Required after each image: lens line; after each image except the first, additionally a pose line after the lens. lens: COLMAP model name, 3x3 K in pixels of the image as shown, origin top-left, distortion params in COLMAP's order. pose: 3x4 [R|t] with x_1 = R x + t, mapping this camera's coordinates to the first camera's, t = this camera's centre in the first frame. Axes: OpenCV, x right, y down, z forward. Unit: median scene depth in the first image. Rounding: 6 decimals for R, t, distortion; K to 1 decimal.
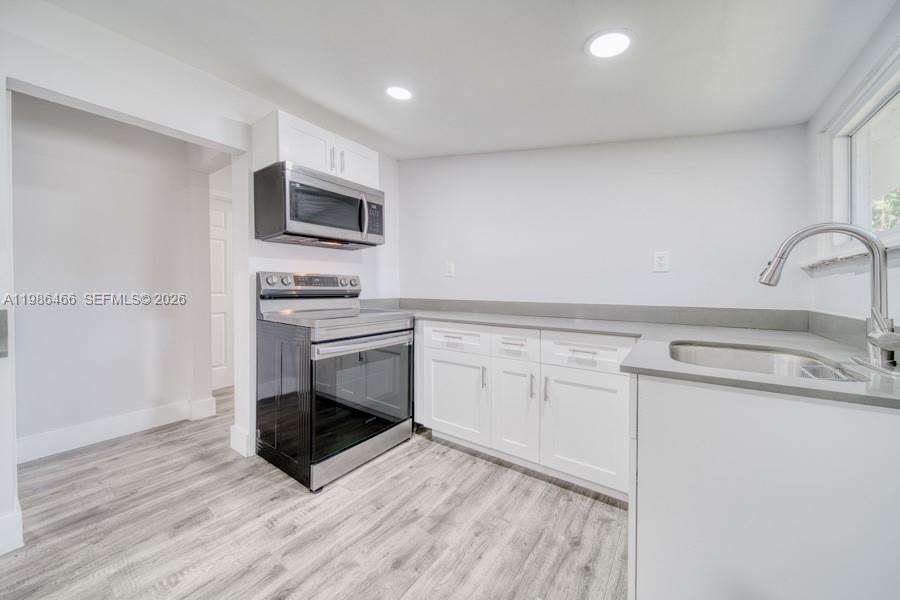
lens RADIAL K [[321.5, 0, 444.0], [0, 321.5, 288.0], [0, 0, 1]] dist [0.008581, -0.000019]
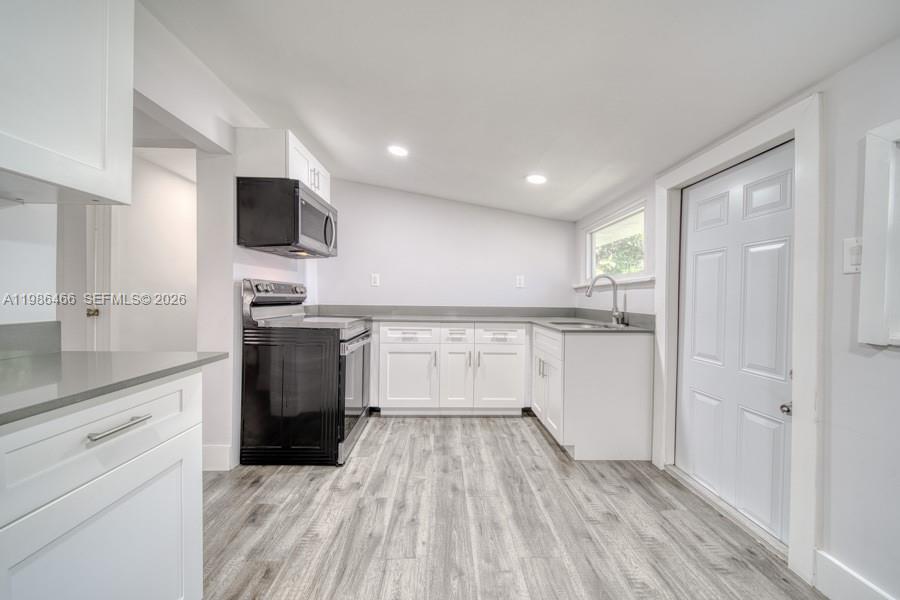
lens RADIAL K [[313.8, 0, 448.9], [0, 313.8, 298.4], [0, 0, 1]] dist [-0.001174, -0.000153]
pose [[0.797791, 0.000617, 0.602934, -0.732349], [-0.006907, 0.999943, 0.008116, -0.002360], [-0.602895, -0.010639, 0.797750, -0.156486]]
